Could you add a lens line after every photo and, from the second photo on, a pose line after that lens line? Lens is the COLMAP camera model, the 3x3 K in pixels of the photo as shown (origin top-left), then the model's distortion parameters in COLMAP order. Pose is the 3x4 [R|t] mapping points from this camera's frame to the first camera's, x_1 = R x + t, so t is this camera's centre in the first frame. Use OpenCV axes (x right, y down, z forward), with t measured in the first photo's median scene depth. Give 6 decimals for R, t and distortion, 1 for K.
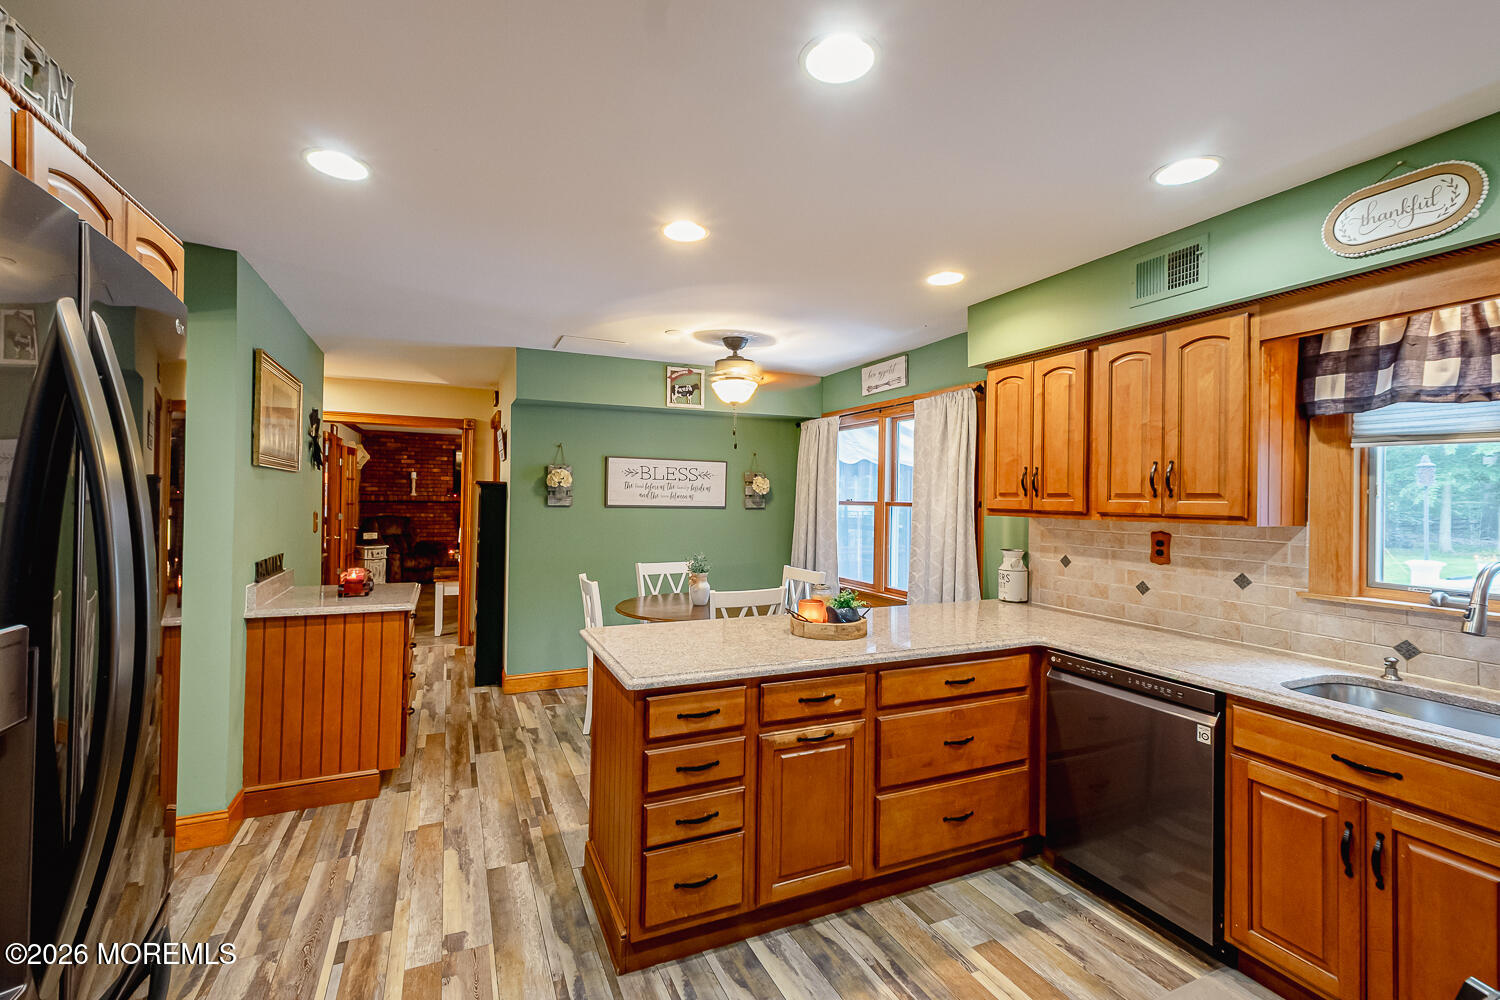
lens RADIAL K [[655.9, 0, 746.0], [0, 655.9, 490.4], [0, 0, 1]] dist [0.013185, -0.000824]
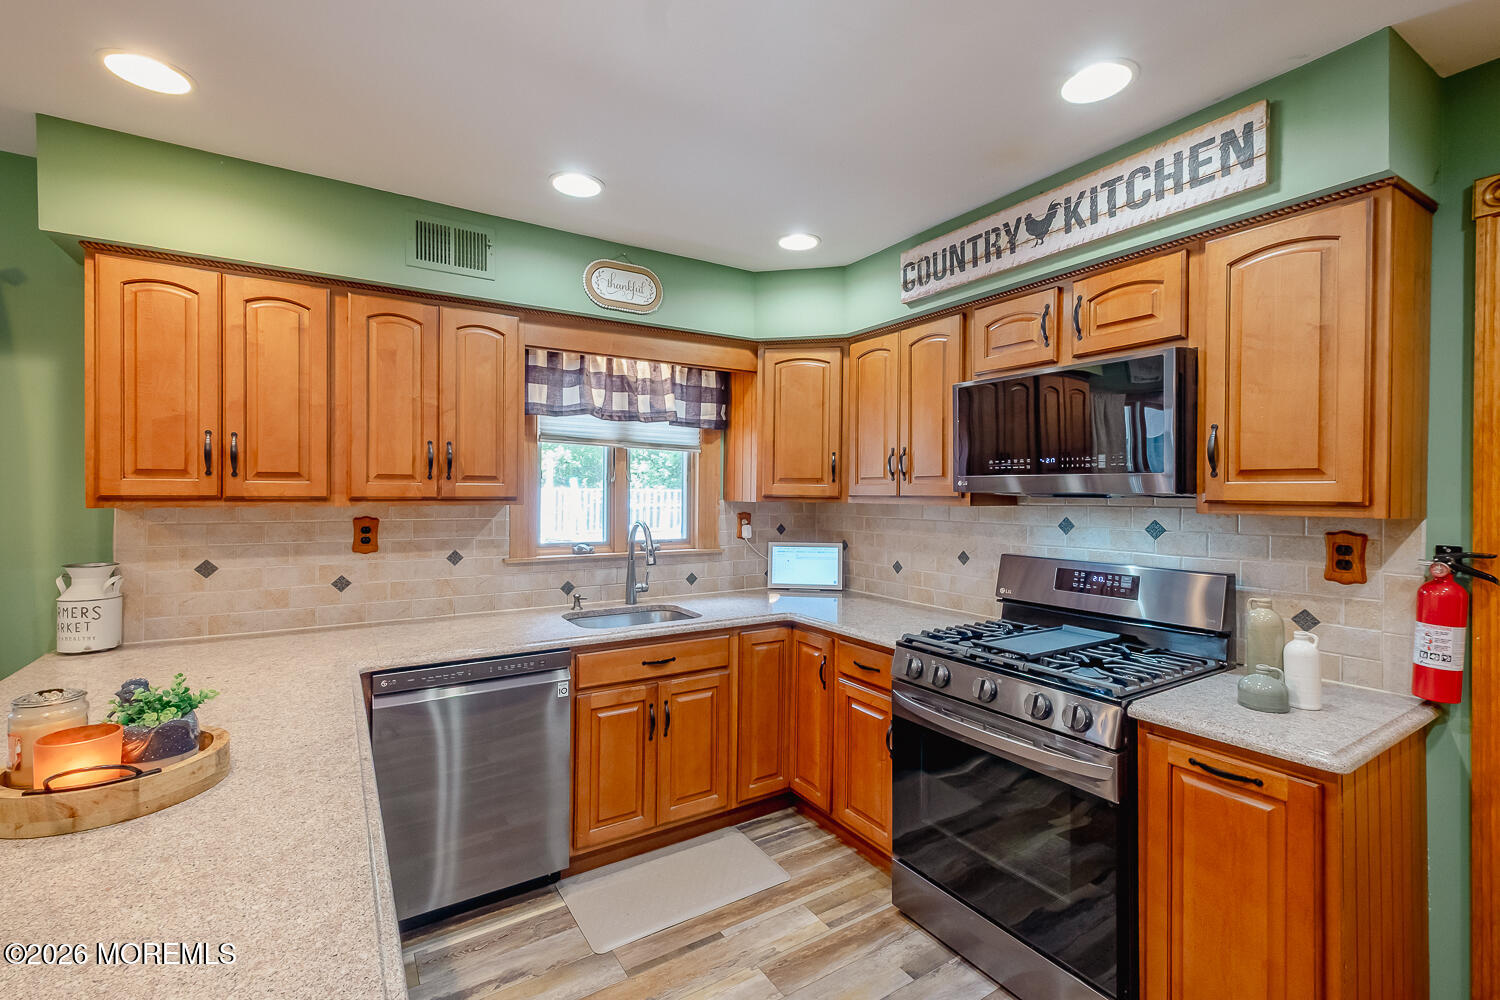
lens RADIAL K [[655.9, 0, 746.0], [0, 655.9, 490.4], [0, 0, 1]] dist [0.013185, -0.000824]
pose [[-0.135581, -0.011539, 0.990699, -0.362993], [-0.018038, 0.999795, 0.009177, 0.009565], [-0.990602, -0.016626, -0.135761, 0.665388]]
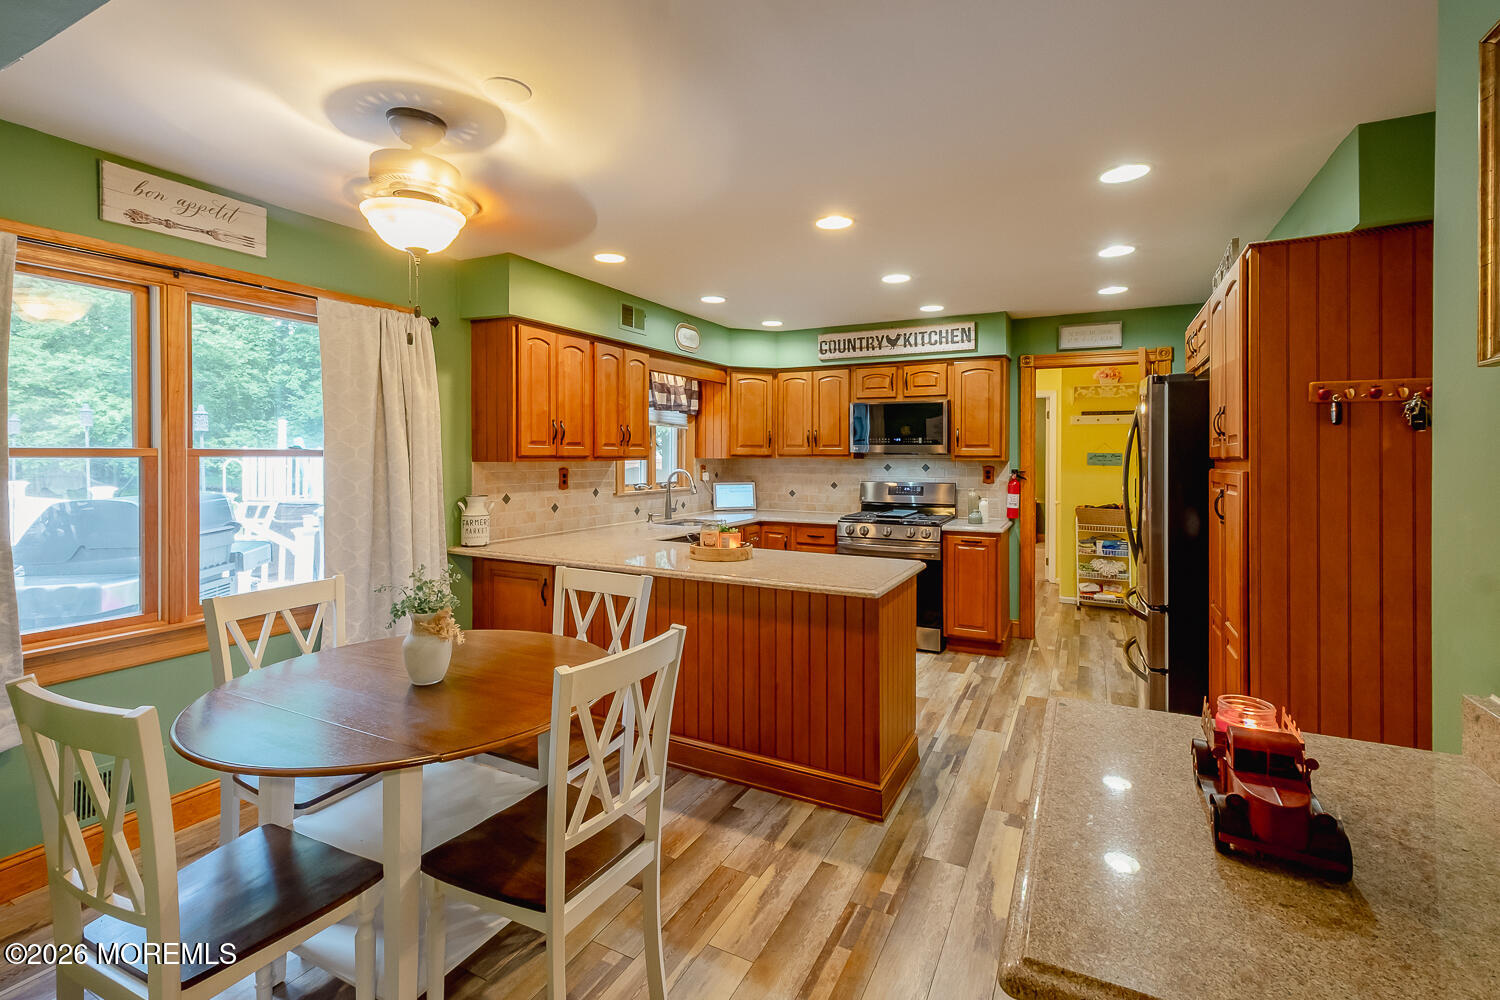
lens RADIAL K [[674.7, 0, 738.0], [0, 674.7, 450.6], [0, 0, 1]] dist [0.013928, -0.000275]
pose [[-0.612414, -0.011142, 0.790459, -0.903729], [-0.020101, 0.999797, -0.001480, 0.019201], [-0.790282, -0.016795, -0.612514, 1.779481]]
